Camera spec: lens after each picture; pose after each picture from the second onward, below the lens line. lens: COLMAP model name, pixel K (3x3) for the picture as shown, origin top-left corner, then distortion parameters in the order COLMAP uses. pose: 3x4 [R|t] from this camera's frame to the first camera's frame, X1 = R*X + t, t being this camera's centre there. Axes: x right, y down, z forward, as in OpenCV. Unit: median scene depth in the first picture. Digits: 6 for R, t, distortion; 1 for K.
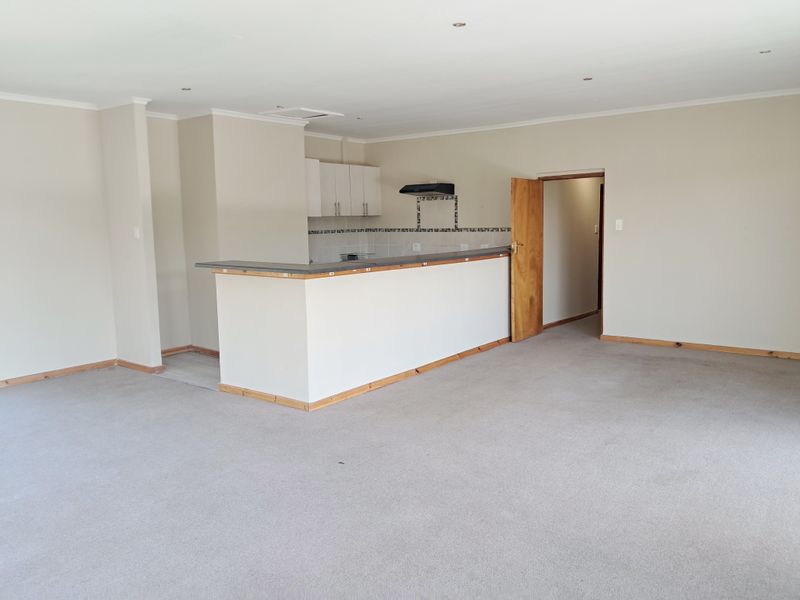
lens RADIAL K [[633.9, 0, 400.0], [0, 633.9, 300.0], [0, 0, 1]] dist [0.001644, -0.005463]
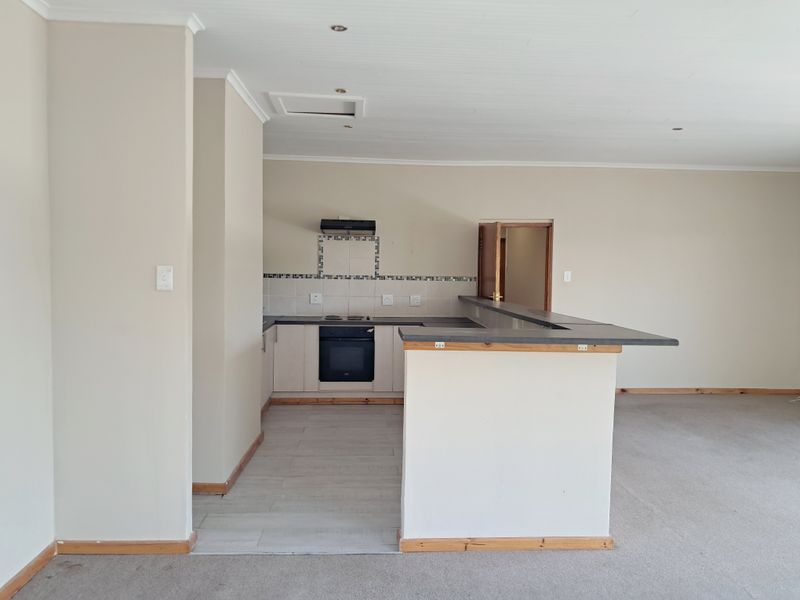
lens RADIAL K [[633.9, 0, 400.0], [0, 633.9, 300.0], [0, 0, 1]] dist [0.001644, -0.005463]
pose [[0.755577, -0.006966, 0.655022, -0.440117], [0.052981, 0.997317, -0.050508, -0.038392], [-0.652913, 0.072866, 0.753920, 0.363190]]
